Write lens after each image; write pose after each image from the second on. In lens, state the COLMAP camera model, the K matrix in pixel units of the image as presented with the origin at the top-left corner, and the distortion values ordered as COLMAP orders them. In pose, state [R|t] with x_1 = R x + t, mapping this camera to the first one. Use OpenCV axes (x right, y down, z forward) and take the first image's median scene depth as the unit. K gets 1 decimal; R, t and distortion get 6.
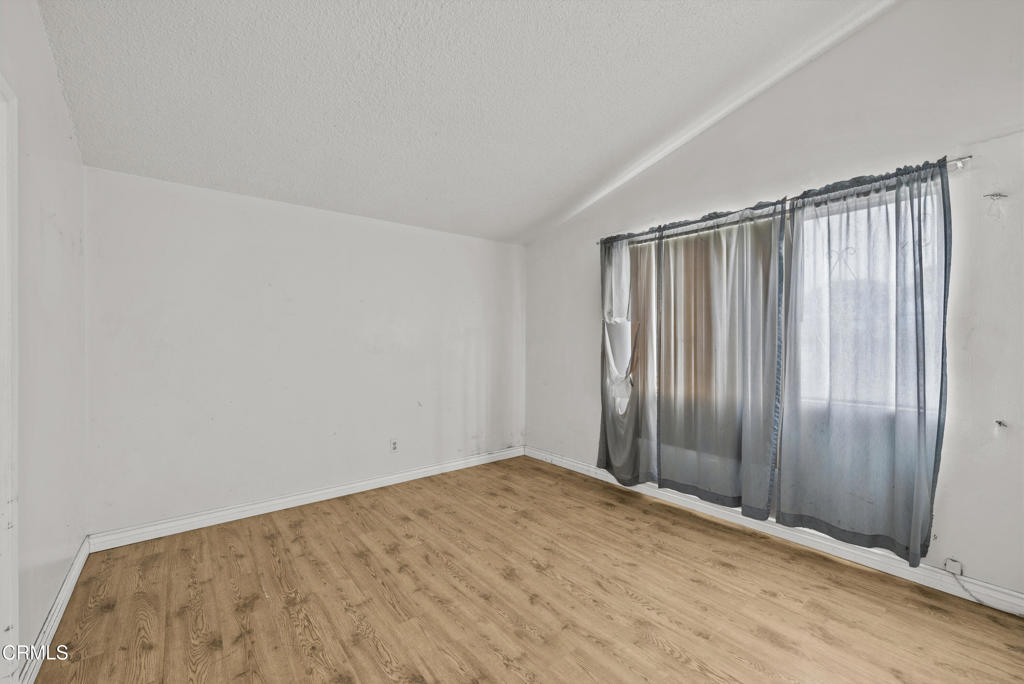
lens RADIAL K [[417.1, 0, 510.4], [0, 417.1, 346.9], [0, 0, 1]] dist [-0.000953, -0.000109]
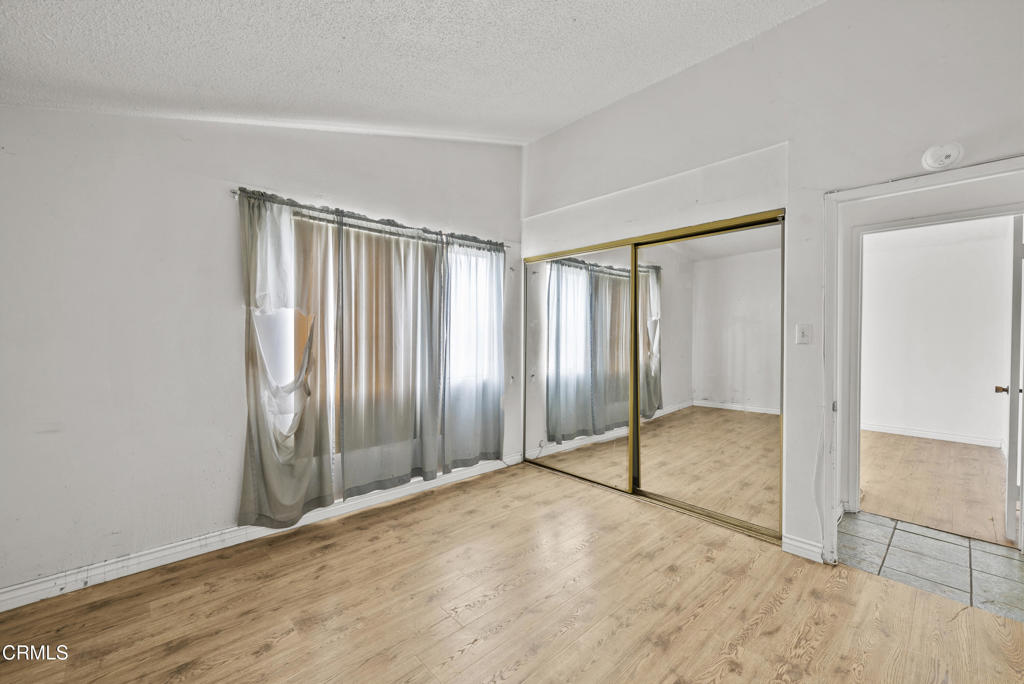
lens RADIAL K [[417.1, 0, 510.2], [0, 417.1, 334.8], [0, 0, 1]] dist [-0.000953, -0.000109]
pose [[-0.076210, 0.005255, 0.997078, -0.609388], [0.012897, 0.999908, -0.004284, -0.012814], [-0.997008, 0.012533, -0.076270, 0.761499]]
